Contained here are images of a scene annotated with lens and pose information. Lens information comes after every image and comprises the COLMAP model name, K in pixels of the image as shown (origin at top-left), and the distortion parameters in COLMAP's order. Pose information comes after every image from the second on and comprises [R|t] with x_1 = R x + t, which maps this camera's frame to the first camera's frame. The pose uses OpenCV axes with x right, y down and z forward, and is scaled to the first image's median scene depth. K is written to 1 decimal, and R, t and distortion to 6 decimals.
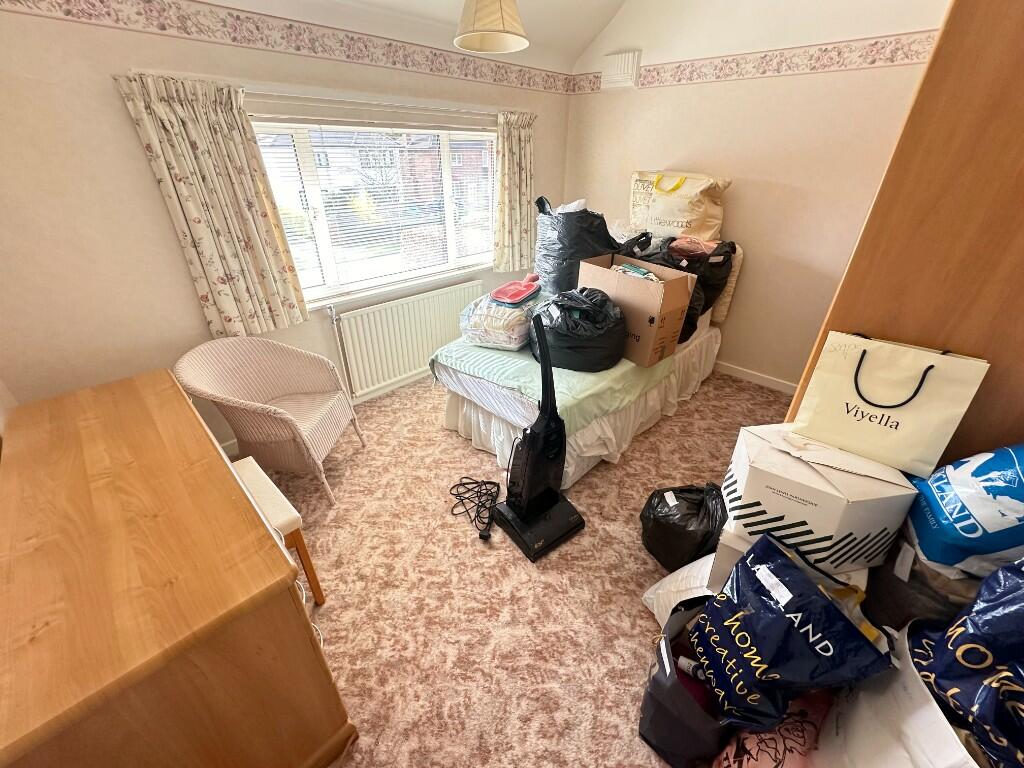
lens RADIAL K [[409.3, 0, 508.3], [0, 409.3, 386.3], [0, 0, 1]] dist [-0.005426, -0.000988]
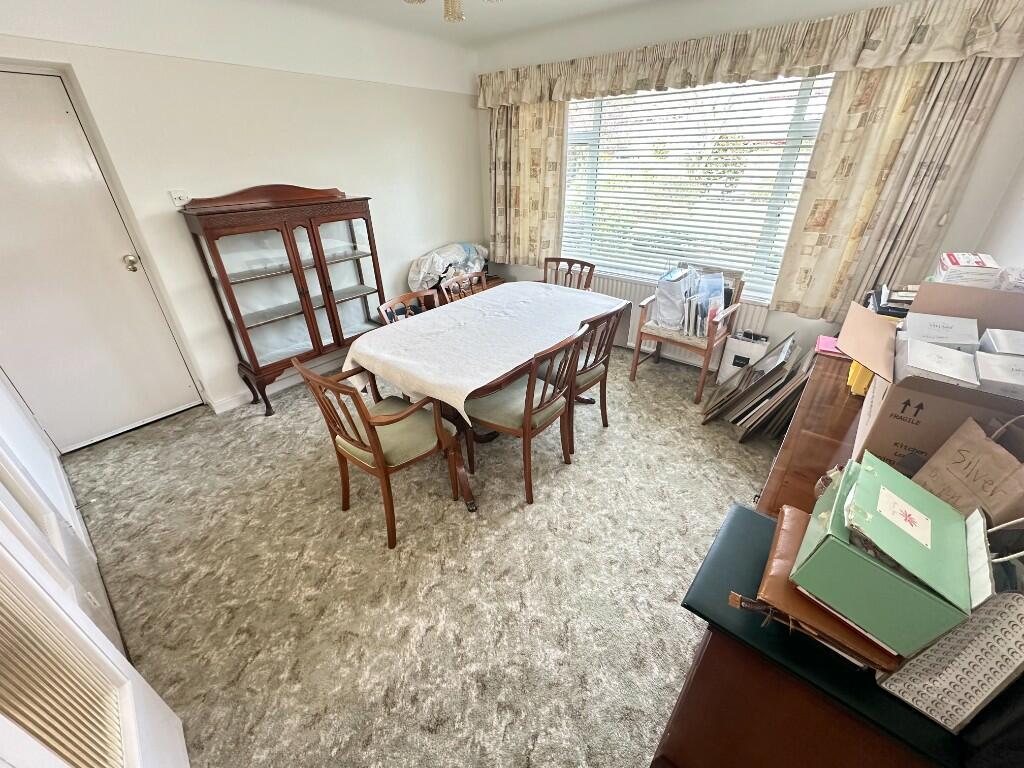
lens RADIAL K [[409.3, 0, 513.8], [0, 409.3, 384.9], [0, 0, 1]] dist [-0.005426, -0.000988]
pose [[-0.074169, -0.485484, 0.871094, -0.581814], [0.511742, 0.731192, 0.451086, -0.287389], [-0.855932, 0.479232, 0.194210, 0.484999]]
